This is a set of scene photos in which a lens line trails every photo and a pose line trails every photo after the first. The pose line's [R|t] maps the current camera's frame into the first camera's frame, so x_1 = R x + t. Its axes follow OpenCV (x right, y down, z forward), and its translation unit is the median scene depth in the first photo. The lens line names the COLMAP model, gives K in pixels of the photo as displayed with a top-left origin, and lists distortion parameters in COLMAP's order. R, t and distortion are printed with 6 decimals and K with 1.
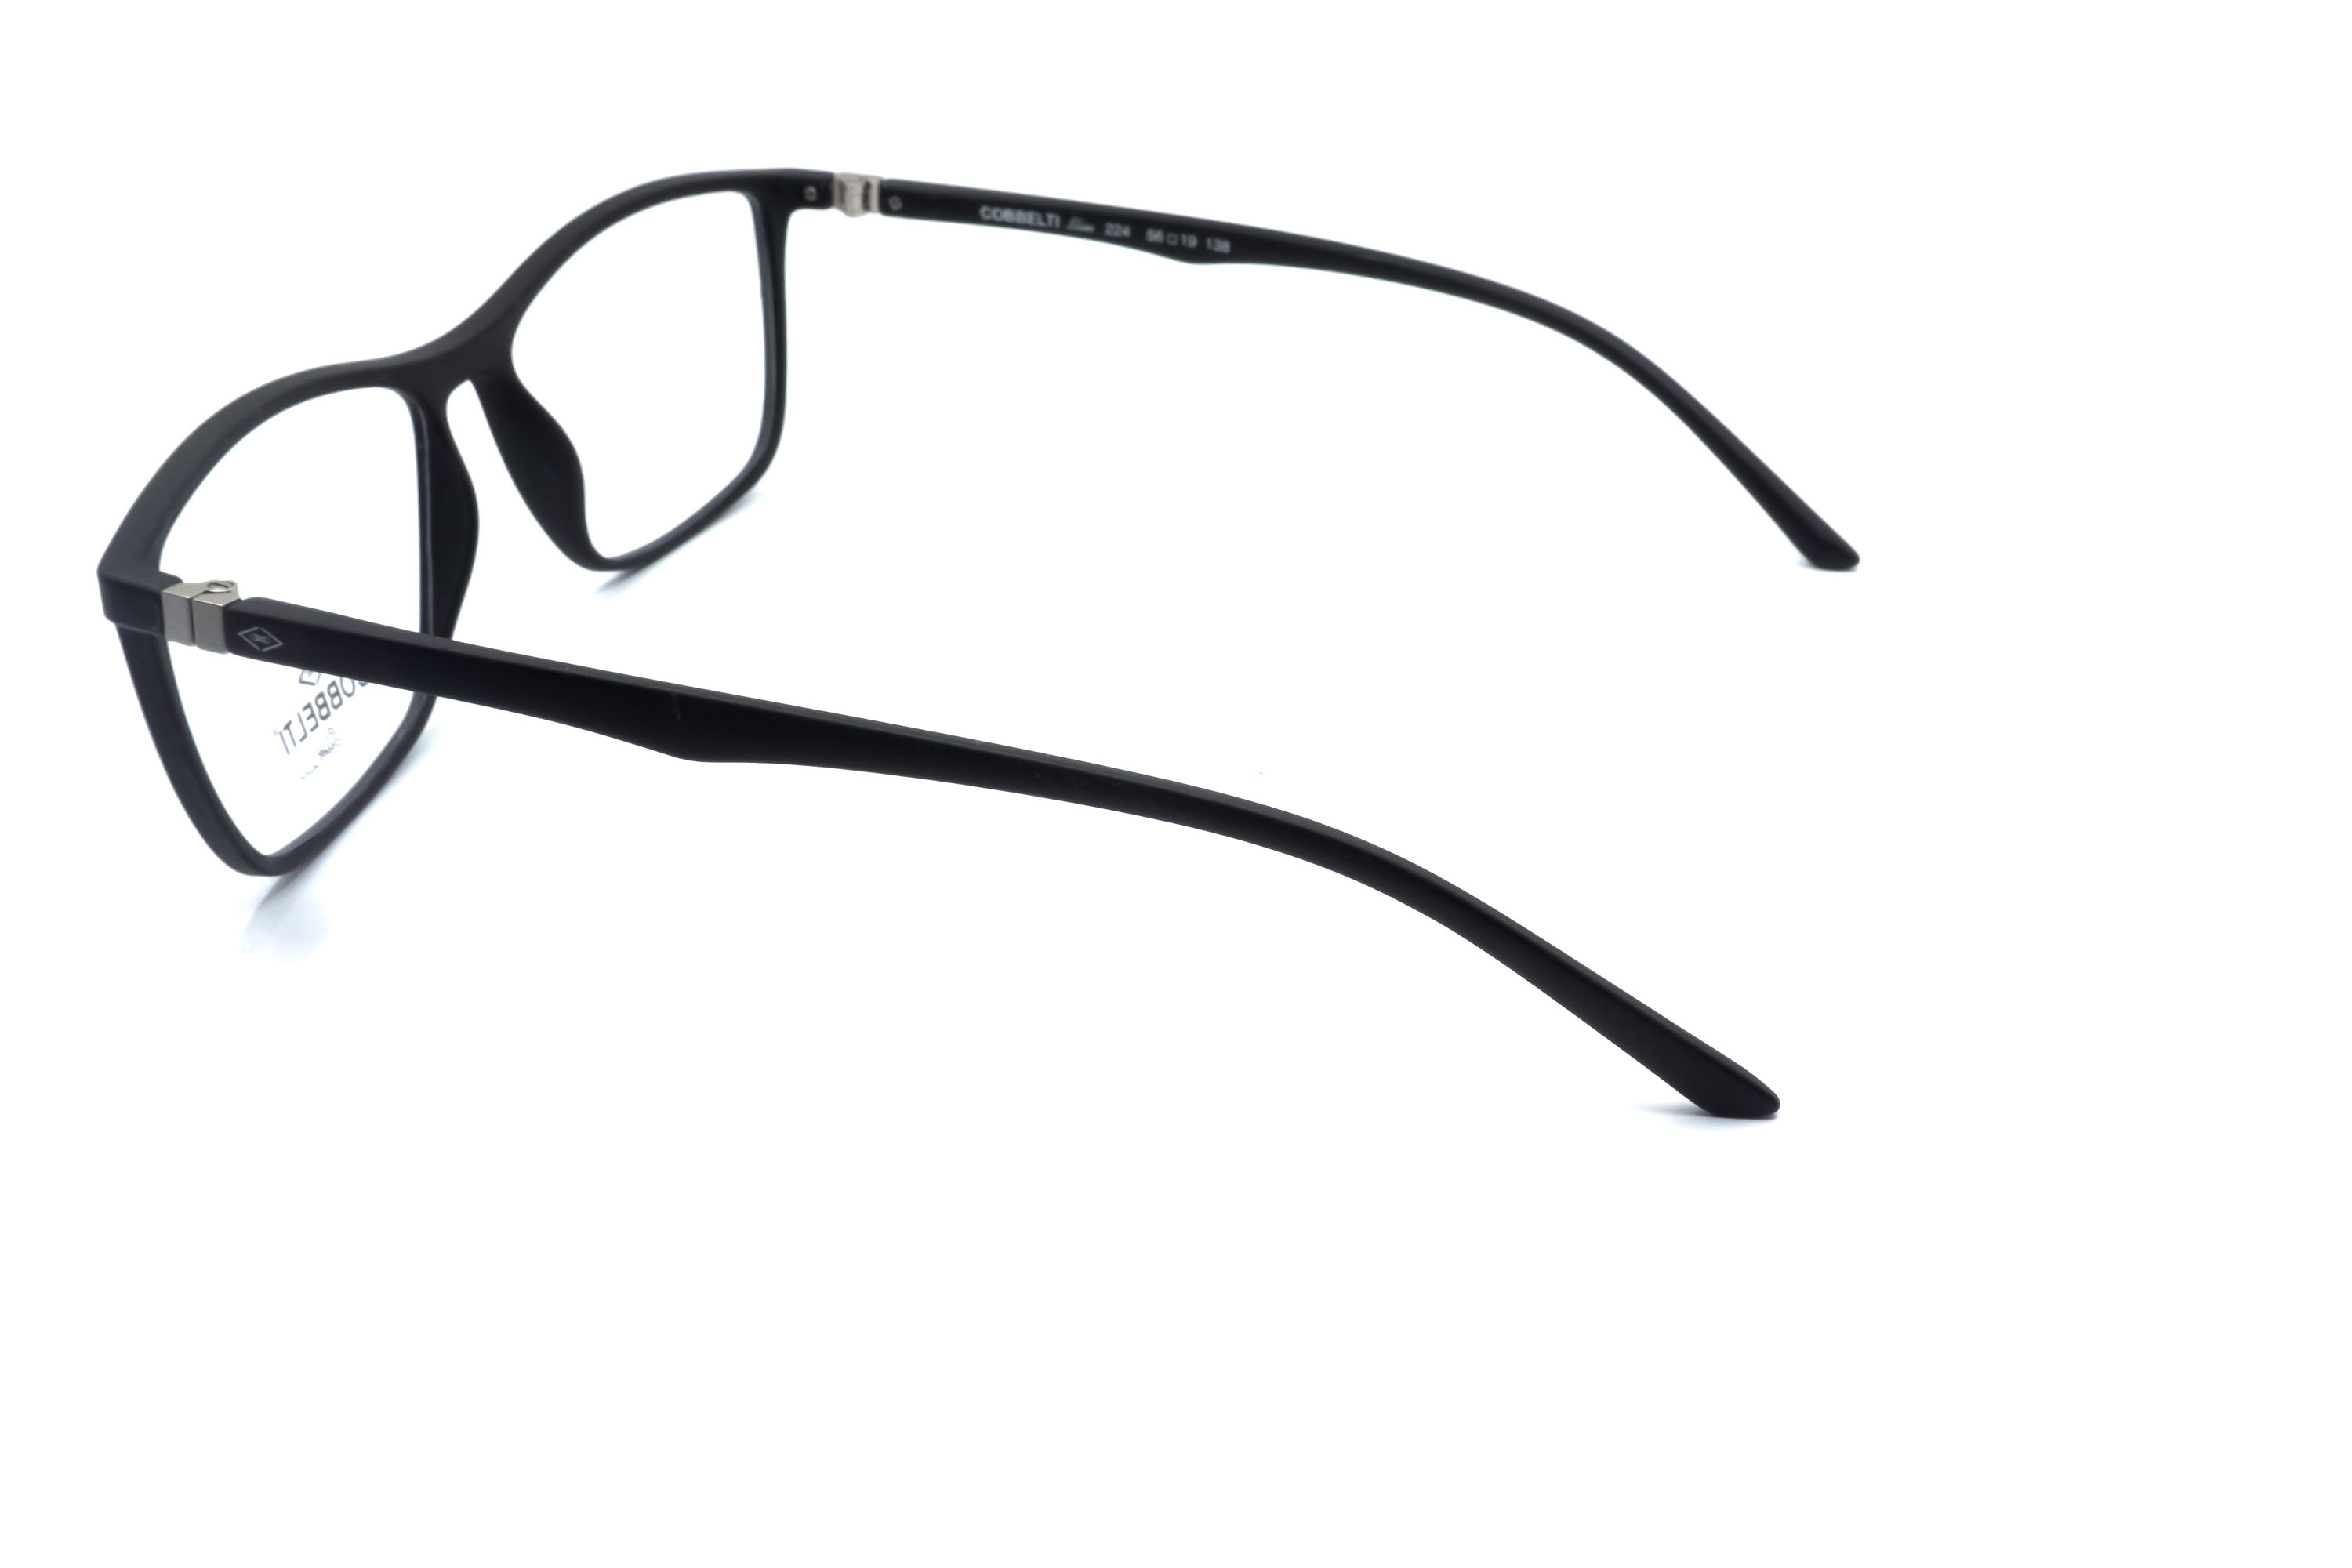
lens RADIAL K [[2636.2, 0, 1184.7], [0, 2636.2, 777.1], [0, 0, 1]] dist [0.030870, 0.000000]
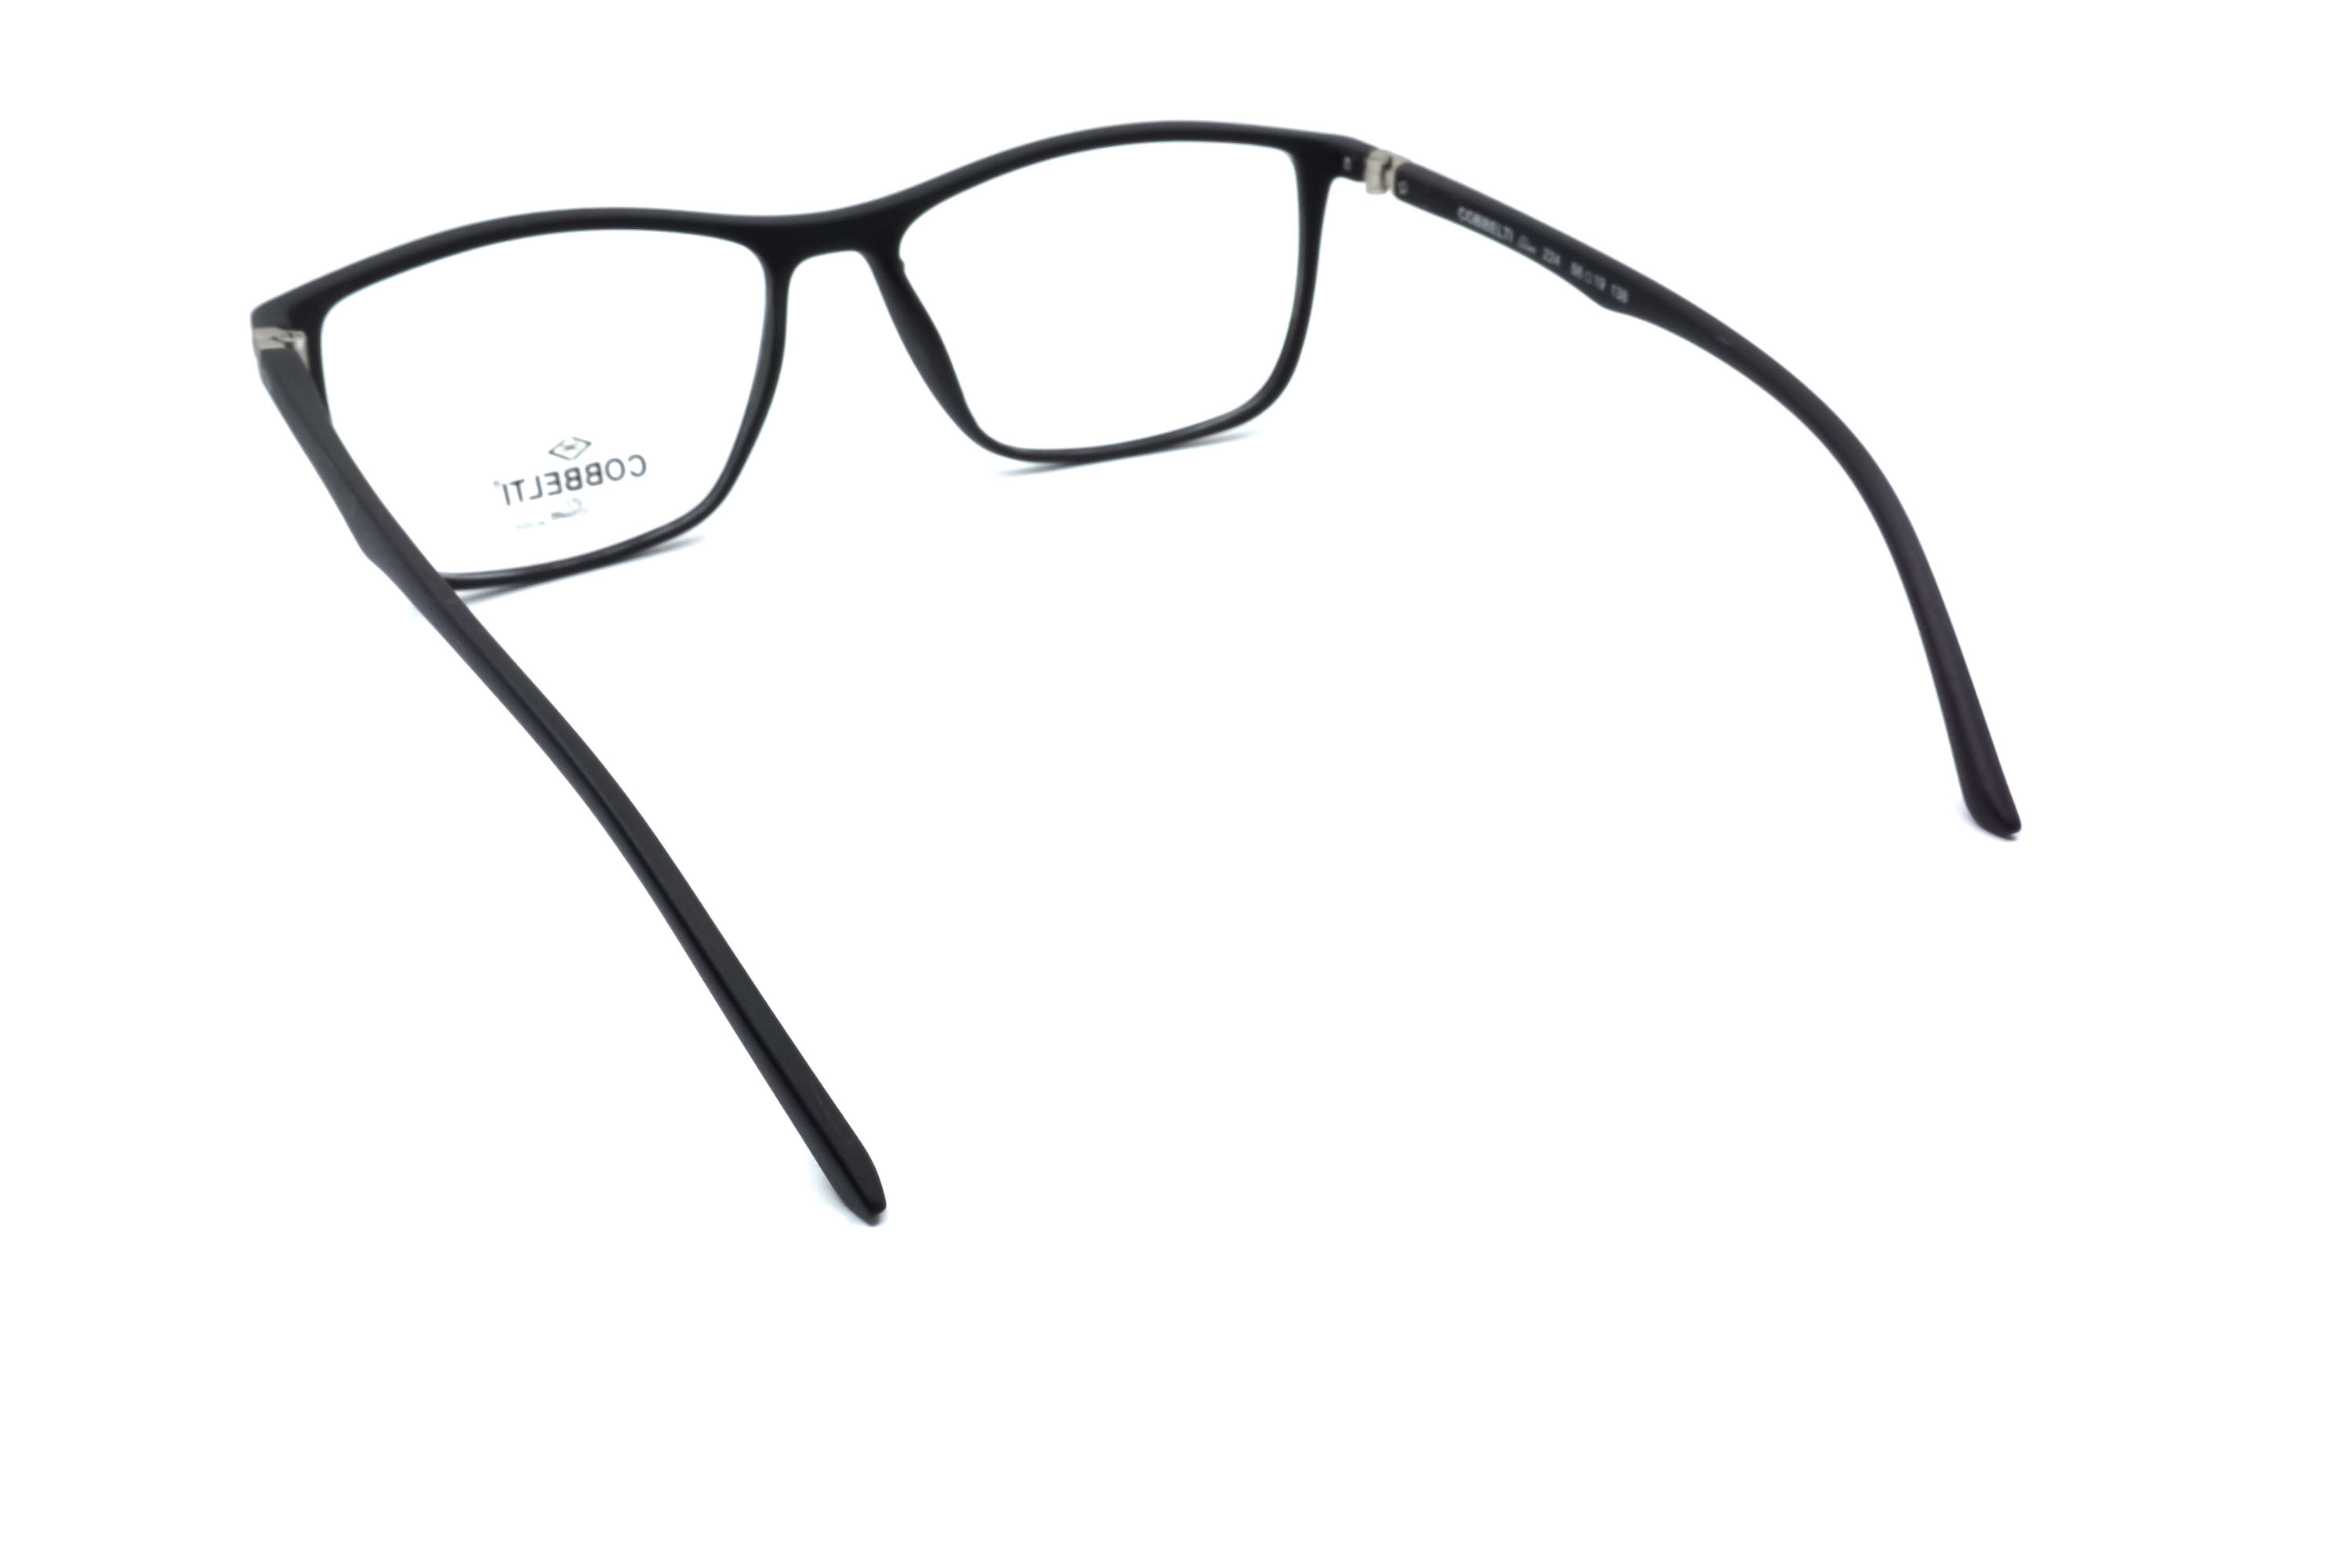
lens RADIAL K [[2636.2, 0, 1172.8], [0, 2636.2, 787.1], [0, 0, 1]] dist [0.030870, 0.000000]
pose [[0.702443, 0.326598, -0.632382, 0.539528], [-0.311863, 0.939904, 0.139006, -0.117498], [0.639777, 0.099572, 0.762083, 0.210002]]
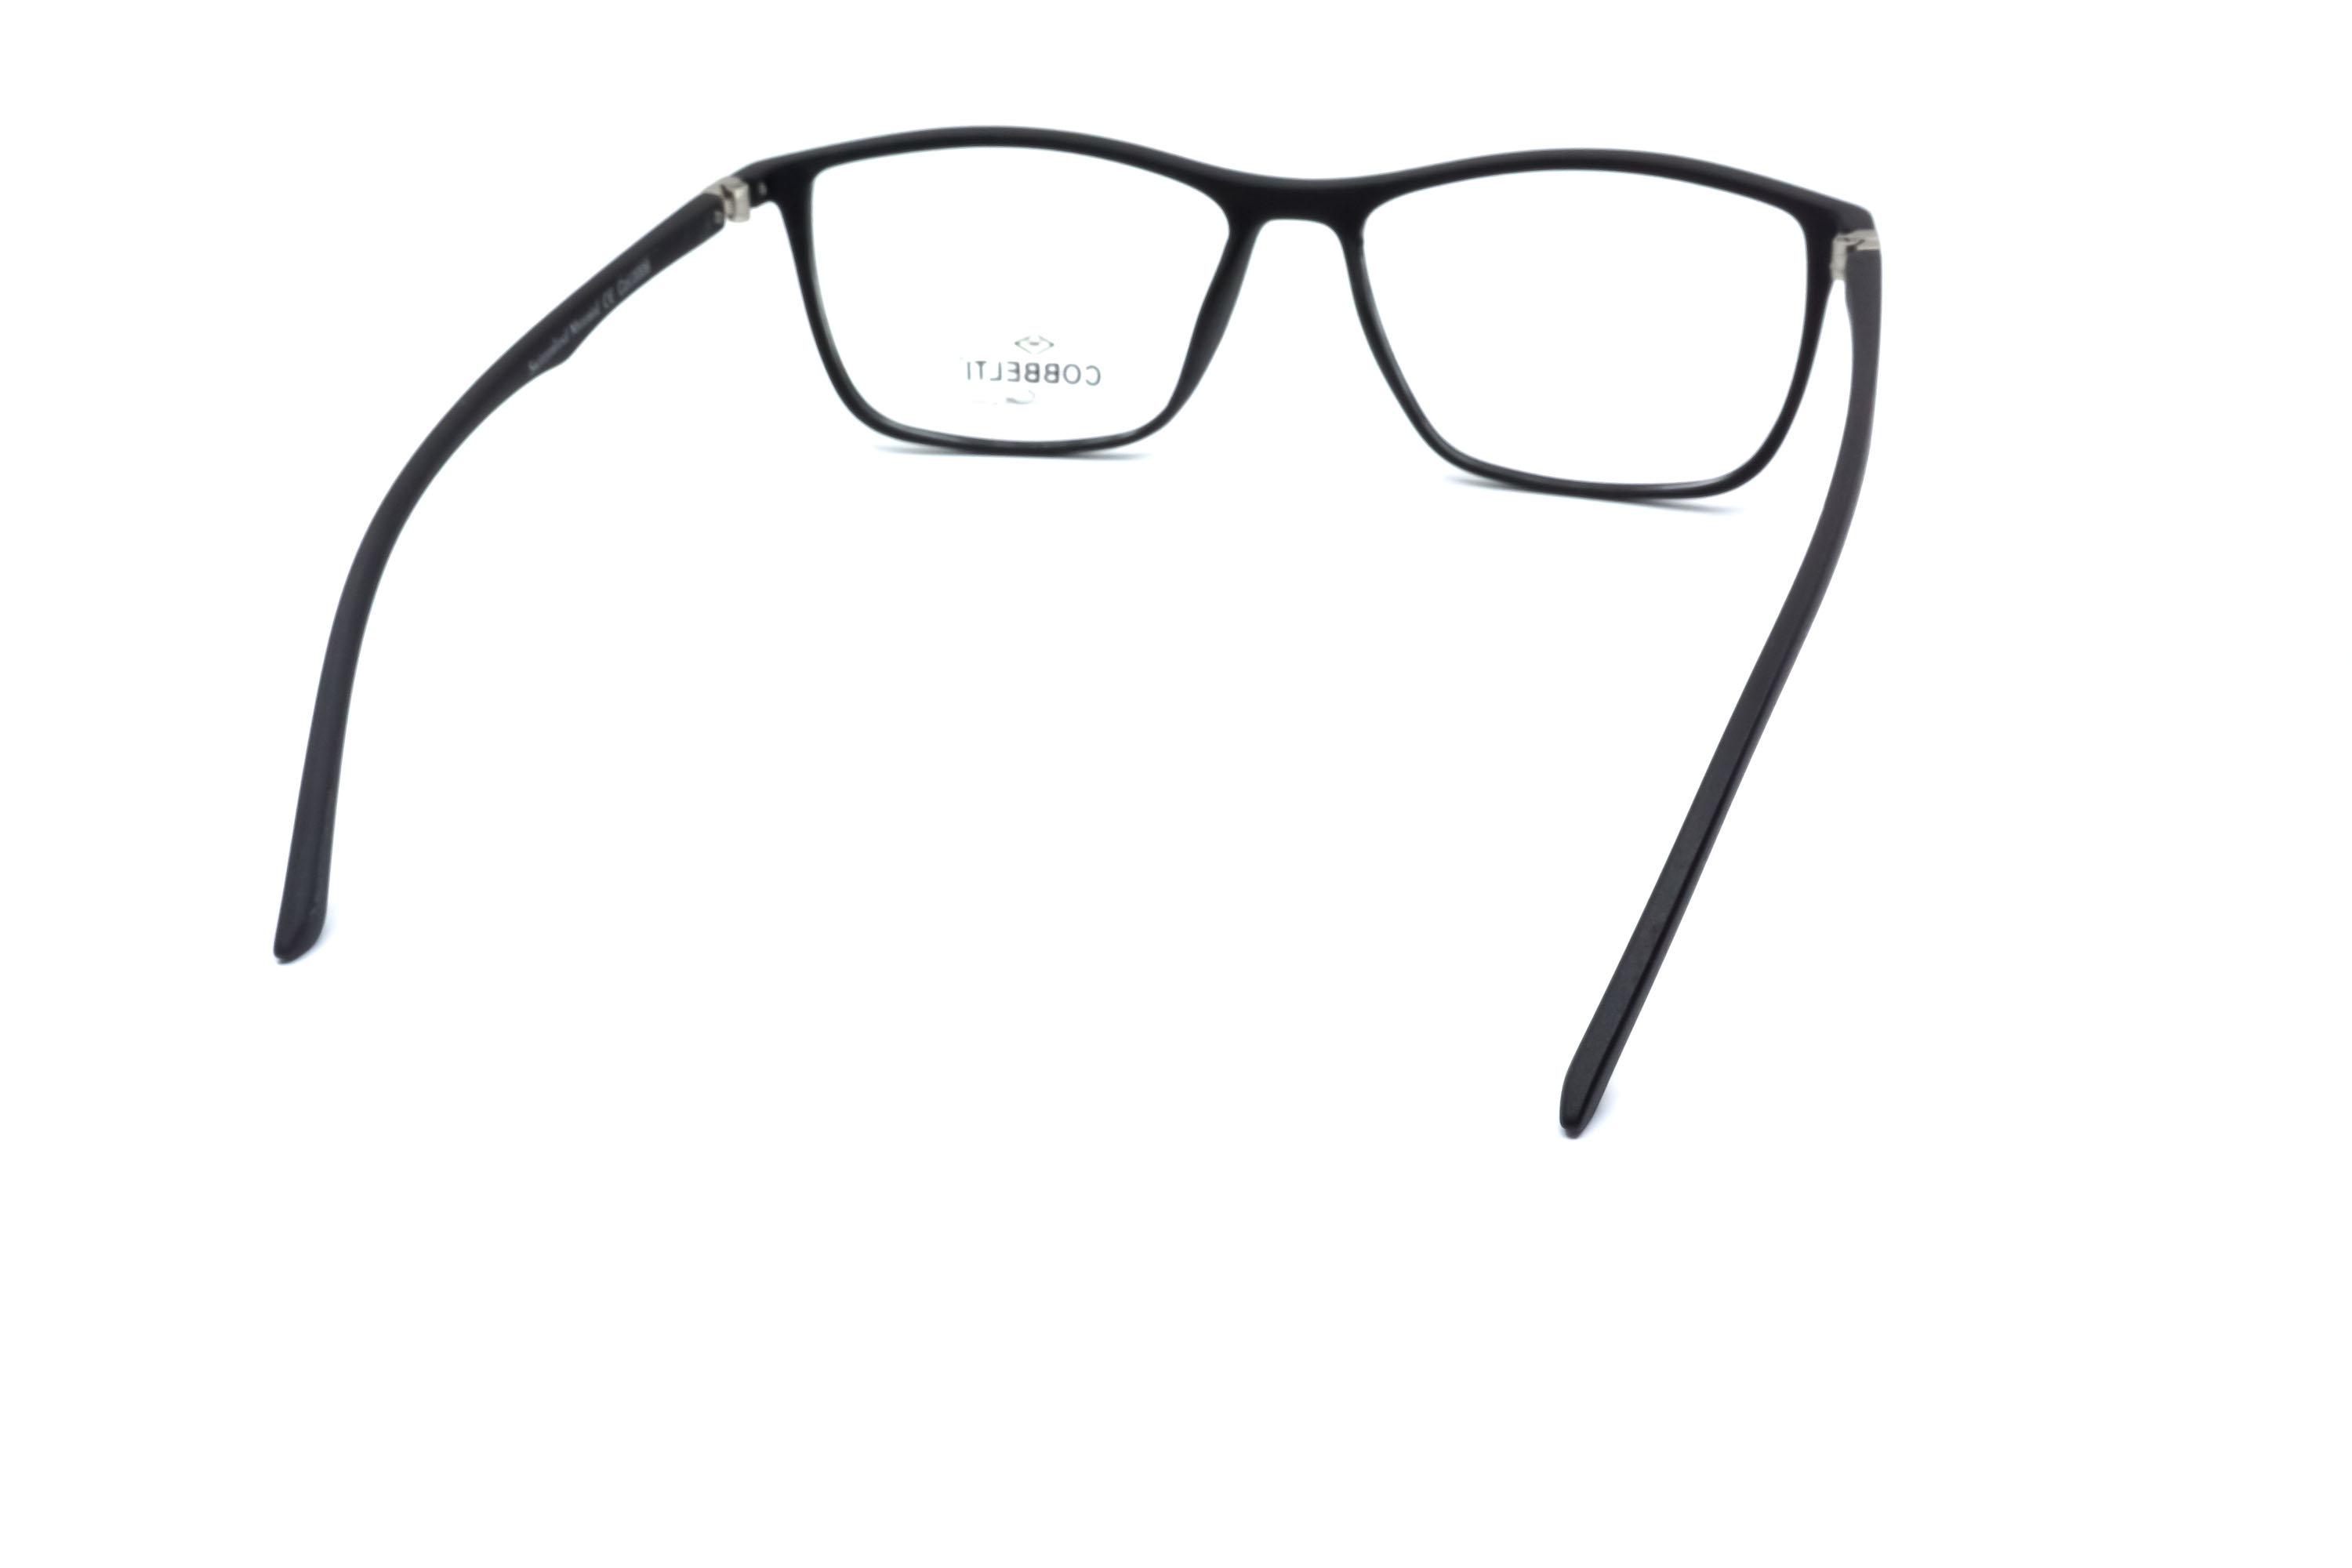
lens RADIAL K [[2636.2, 0, 1176.3], [0, 2636.2, 767.5], [0, 0, 1]] dist [0.030870, 0.000000]
pose [[-0.013380, 0.469221, -0.882979, 0.748583], [-0.422559, 0.797678, 0.430294, -0.374209], [0.906237, 0.378868, 0.187601, 0.705813]]
